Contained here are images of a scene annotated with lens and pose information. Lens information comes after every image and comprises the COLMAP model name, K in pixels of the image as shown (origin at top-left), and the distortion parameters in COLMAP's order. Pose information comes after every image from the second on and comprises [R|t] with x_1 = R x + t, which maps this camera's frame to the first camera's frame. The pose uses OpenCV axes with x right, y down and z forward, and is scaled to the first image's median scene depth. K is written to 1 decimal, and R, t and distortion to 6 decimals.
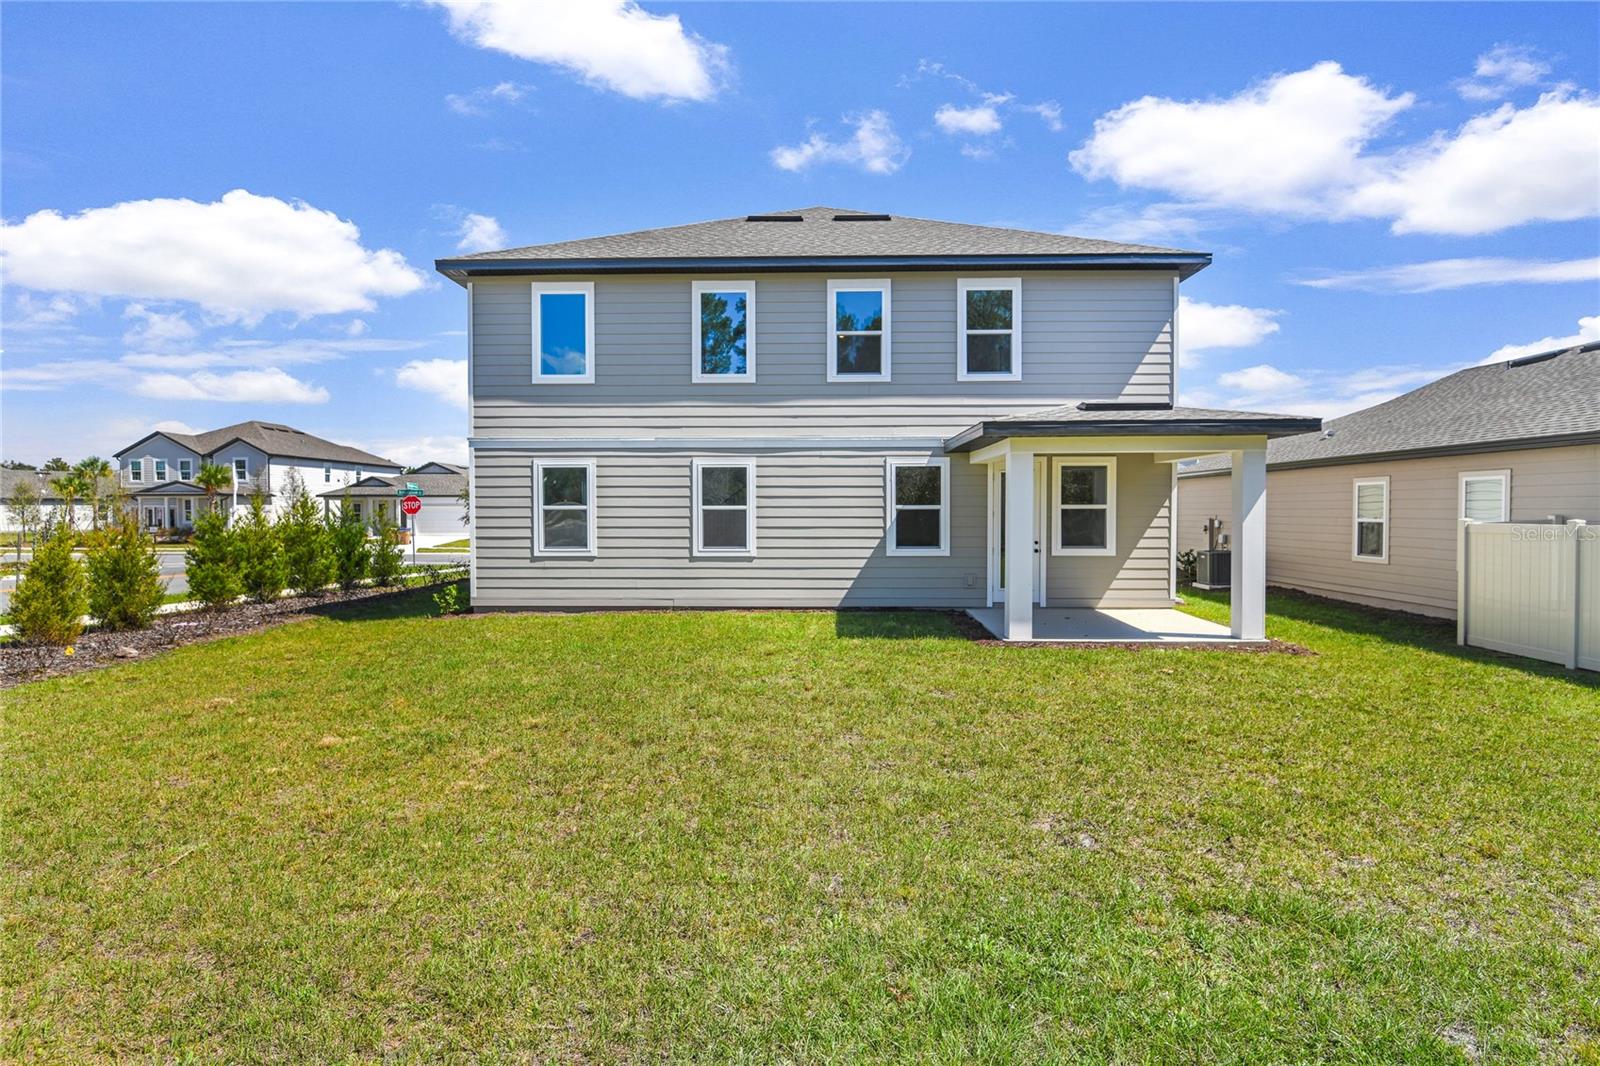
lens RADIAL K [[803.8, 0, 801.4], [0, 803.8, 525.9], [0, 0, 1]] dist [0.005127, -0.001771]
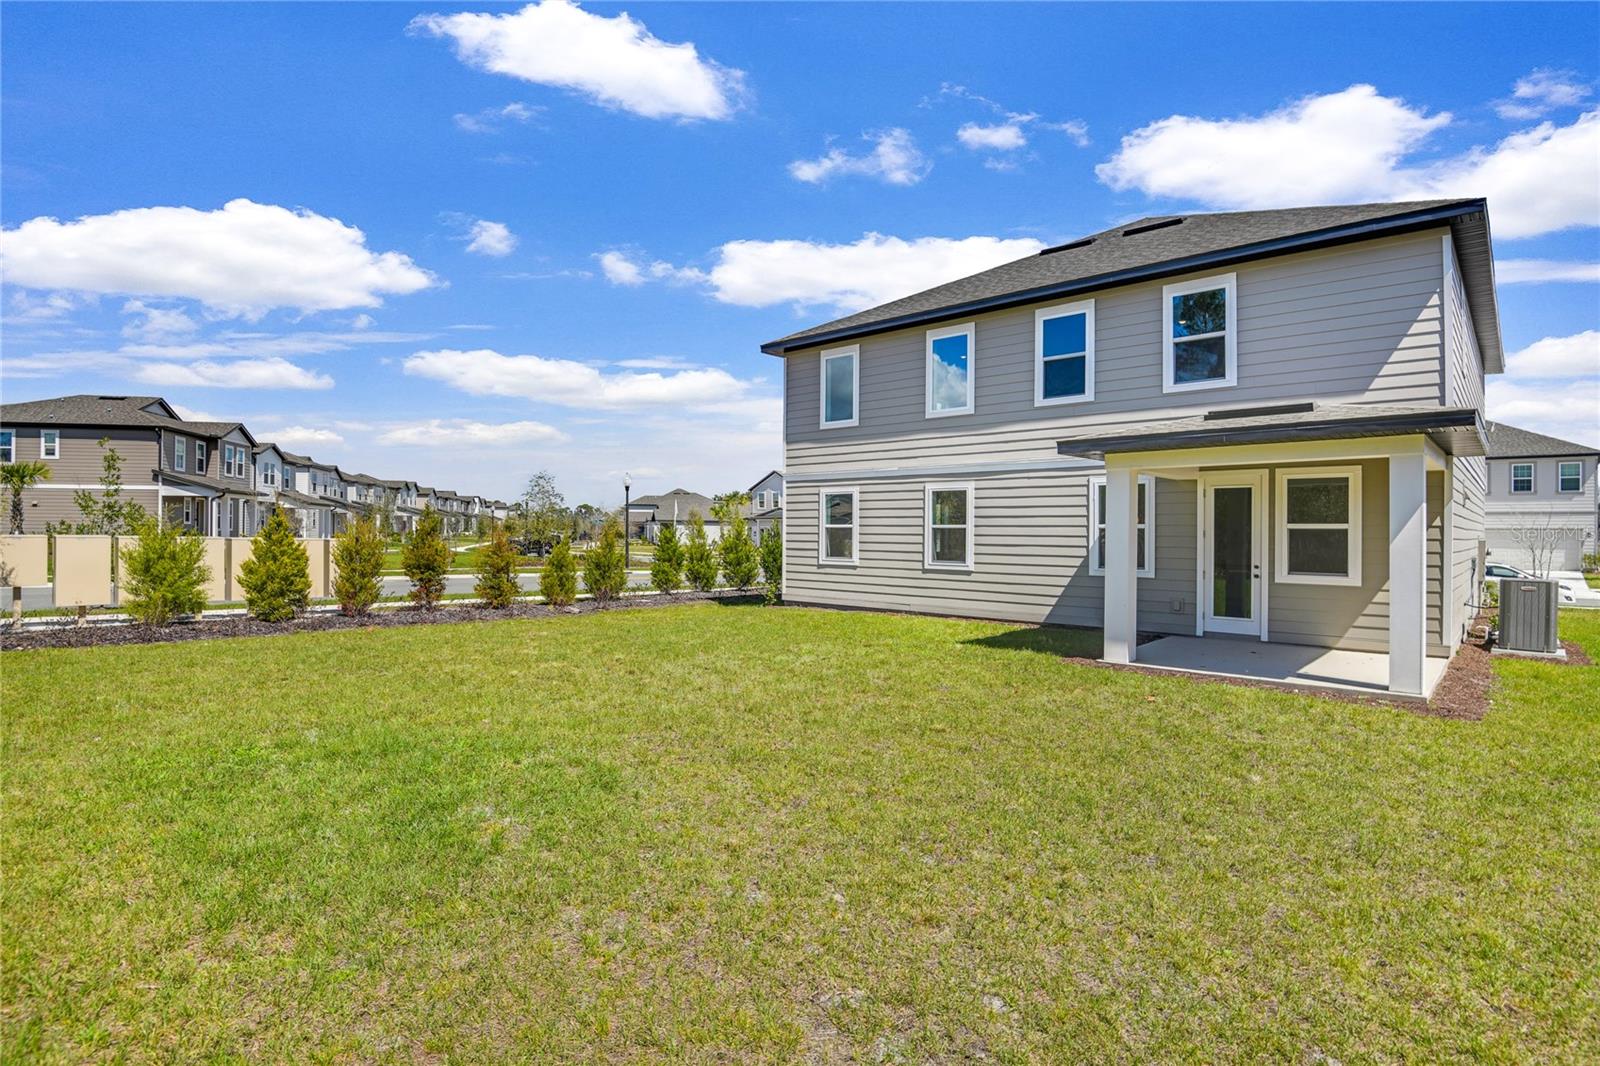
lens RADIAL K [[803.8, 0, 785.7], [0, 803.8, 536.9], [0, 0, 1]] dist [0.005127, -0.001771]
pose [[0.761700, 0.010908, -0.647838, 0.462917], [-0.017424, 0.999842, -0.003651, 0.000226], [0.647695, 0.014069, 0.761770, -0.009063]]
